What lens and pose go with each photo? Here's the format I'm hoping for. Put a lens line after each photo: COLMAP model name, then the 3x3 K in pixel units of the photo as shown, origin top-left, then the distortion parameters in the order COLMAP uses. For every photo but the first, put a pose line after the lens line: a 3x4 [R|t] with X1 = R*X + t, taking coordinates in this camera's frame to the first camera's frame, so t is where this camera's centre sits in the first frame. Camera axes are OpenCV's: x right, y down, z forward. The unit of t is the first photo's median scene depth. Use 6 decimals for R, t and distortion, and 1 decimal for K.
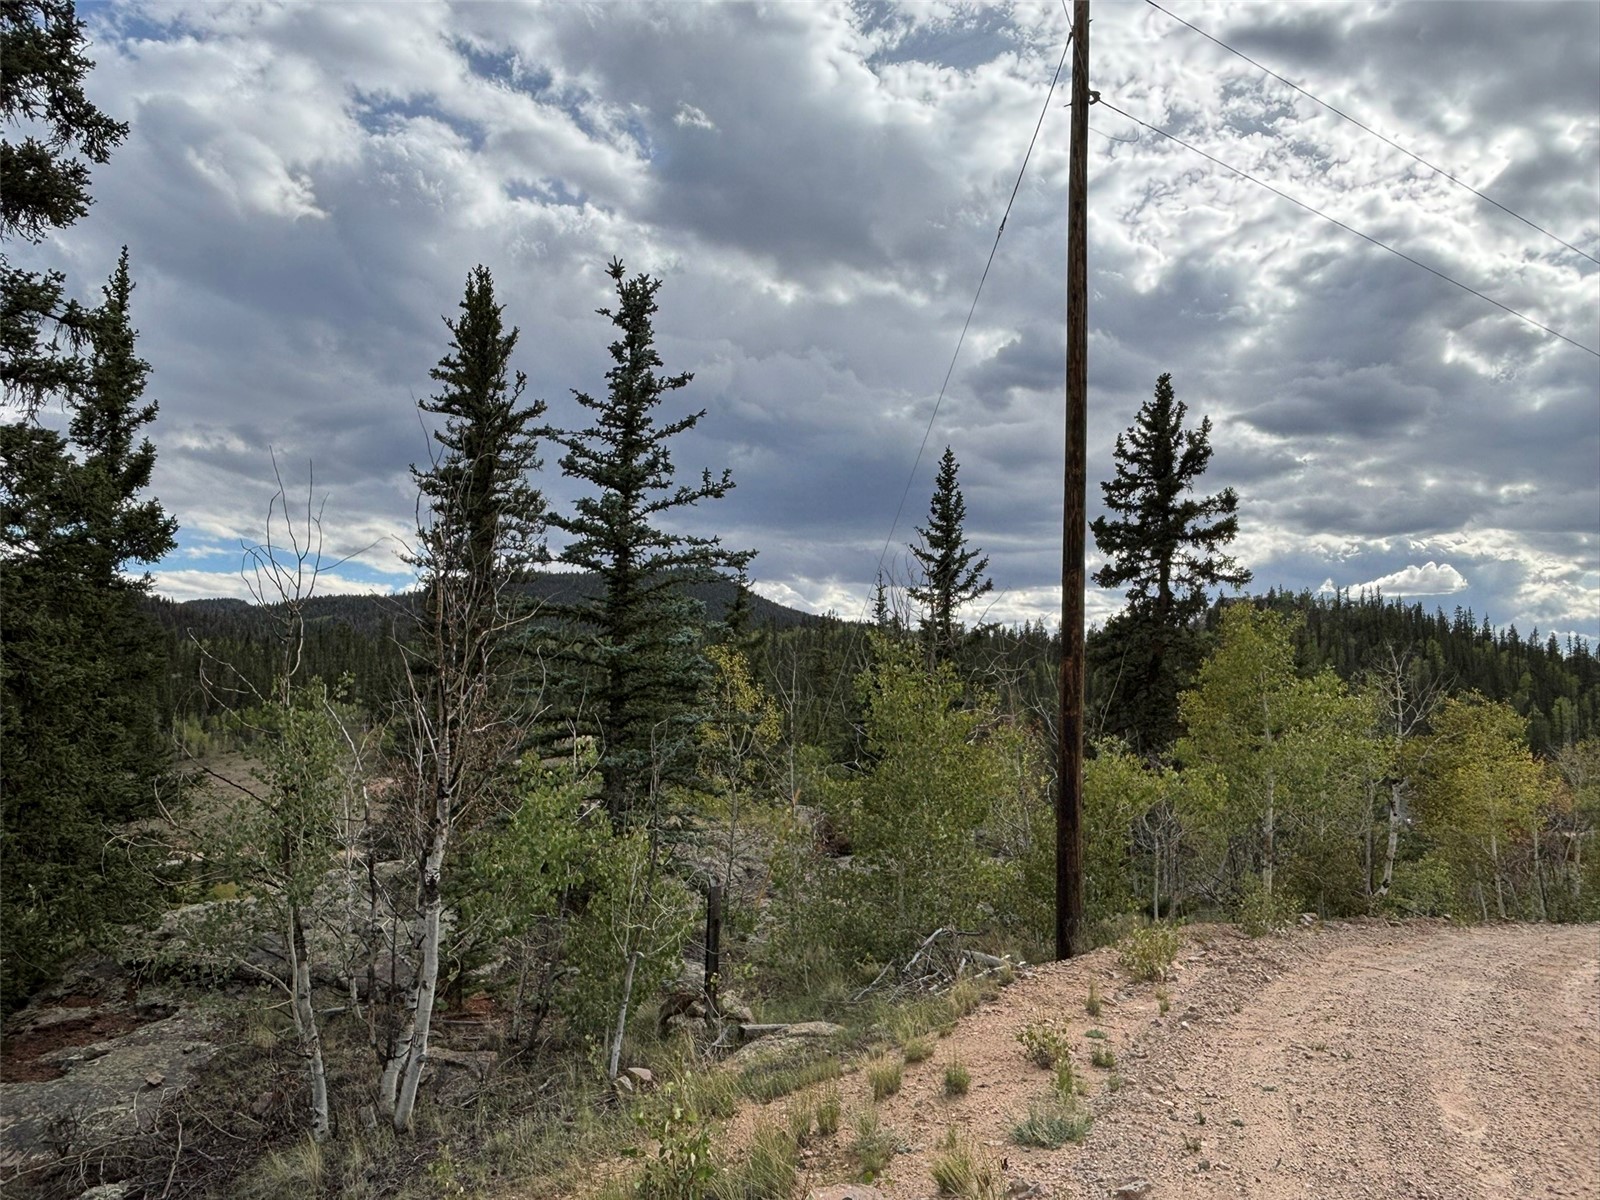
lens RADIAL K [[1176.1, 0, 795.6], [0, 1176.1, 602.4], [0, 0, 1]] dist [0.060117, -0.110112]
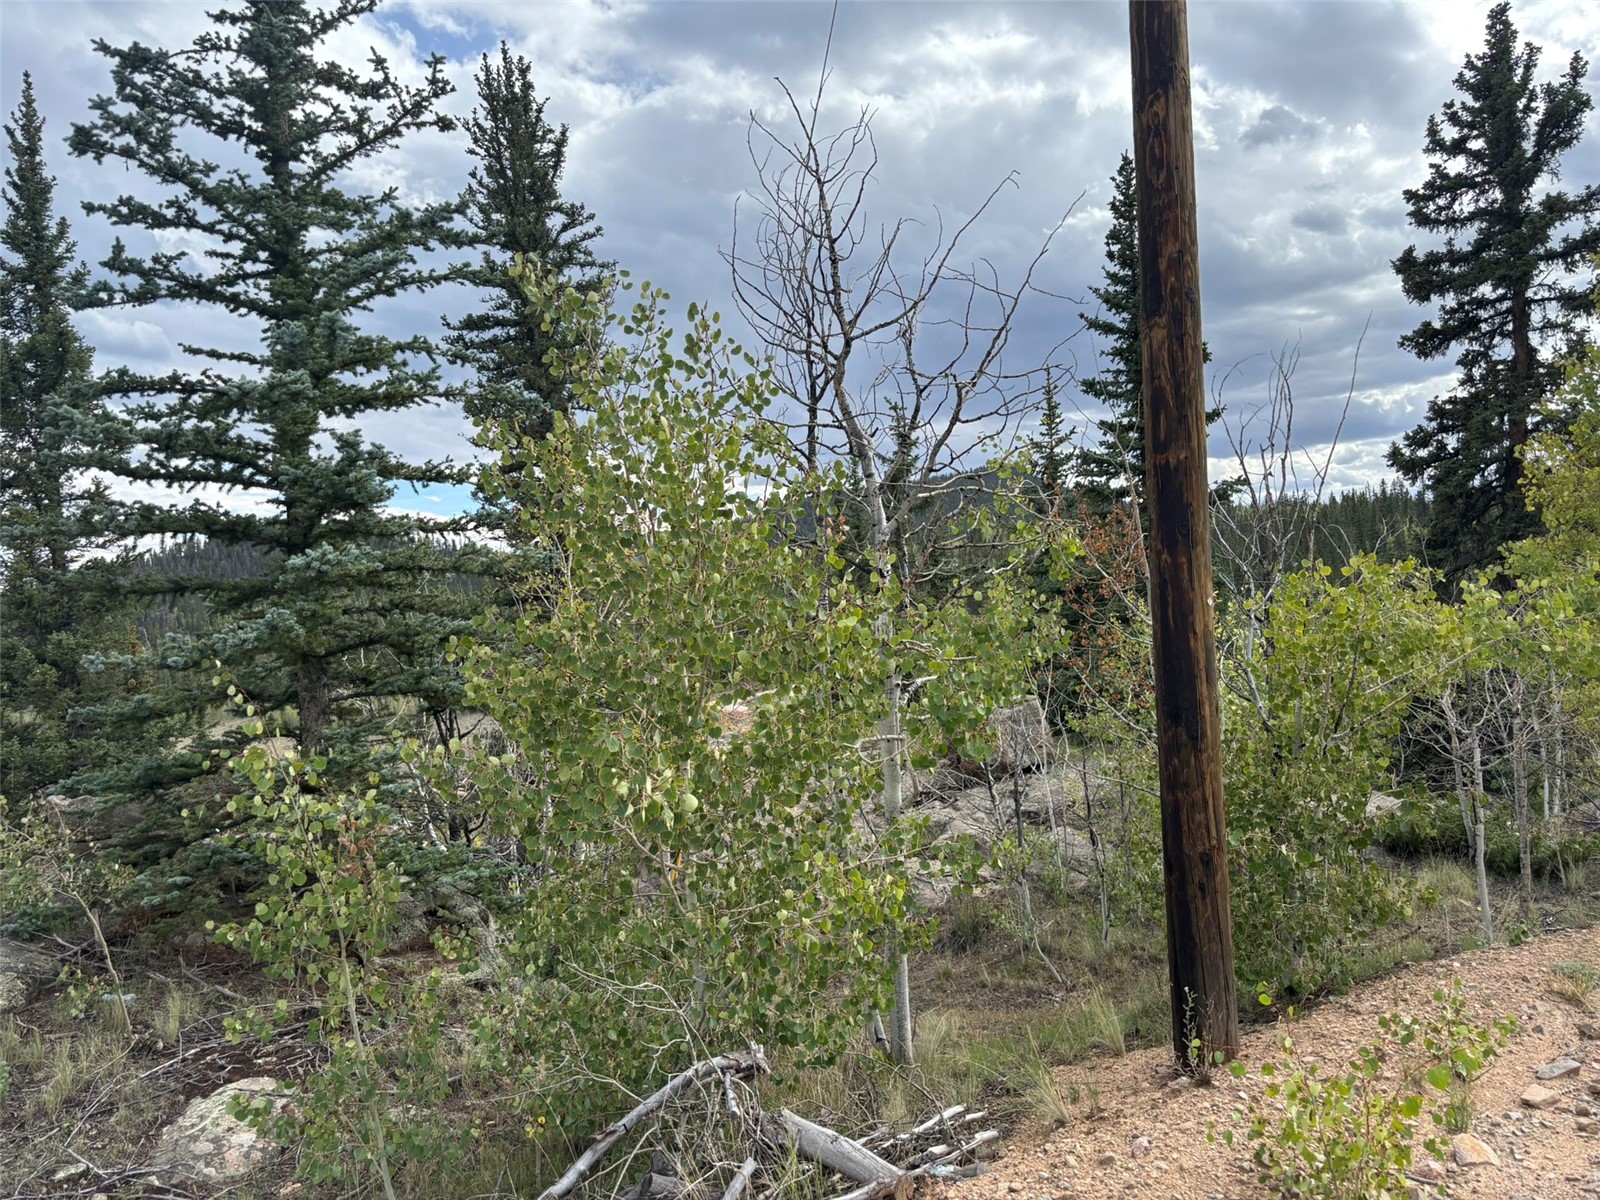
lens RADIAL K [[1209.3, 0, 788.7], [0, 1209.3, 611.3], [0, 0, 1]] dist [0.054172, -0.063497]
pose [[0.961287, -0.083590, -0.262565, 0.091190], [0.105963, 0.991744, 0.072216, 0.043544], [0.254360, -0.097243, 0.962208, 0.242493]]
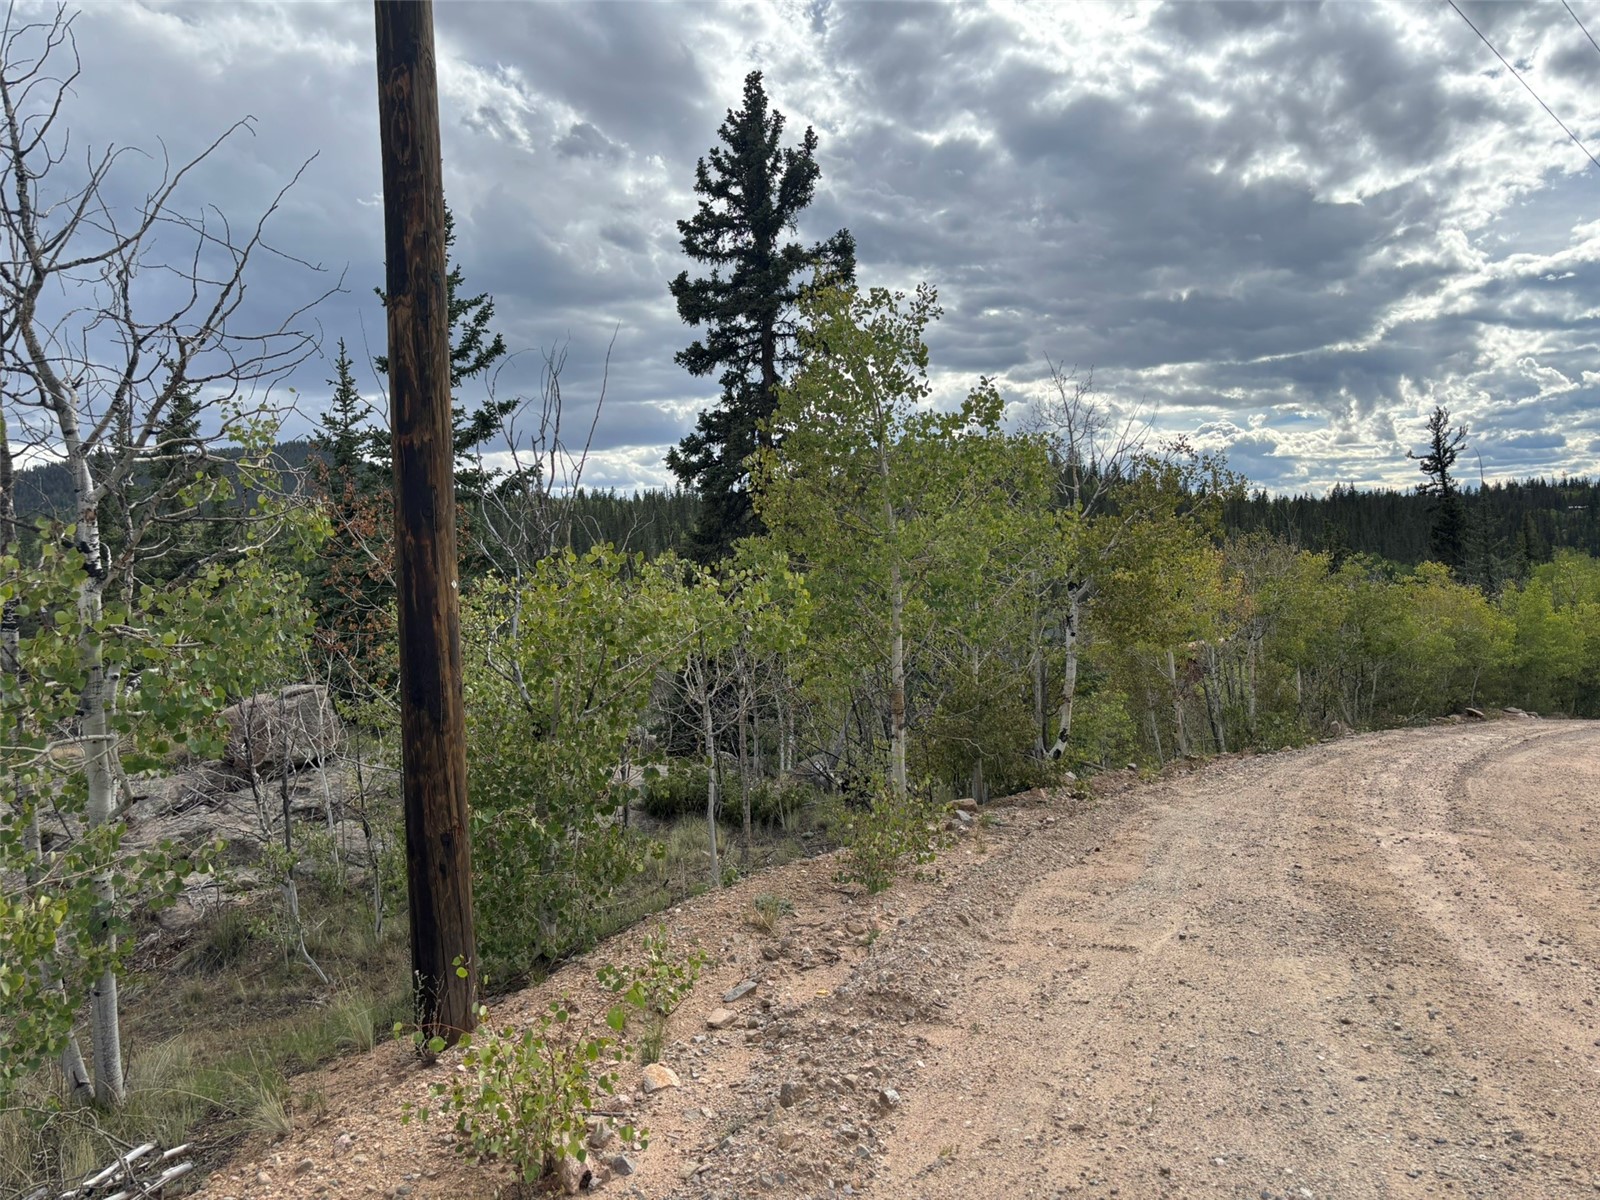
lens RADIAL K [[1209.3, 0, 788.7], [0, 1209.3, 611.3], [0, 0, 1]] dist [0.054172, -0.063497]
pose [[0.958549, -0.079738, 0.273543, 0.101634], [0.046616, 0.990995, 0.125524, 0.045134], [-0.281089, -0.107569, 0.953634, 0.244207]]
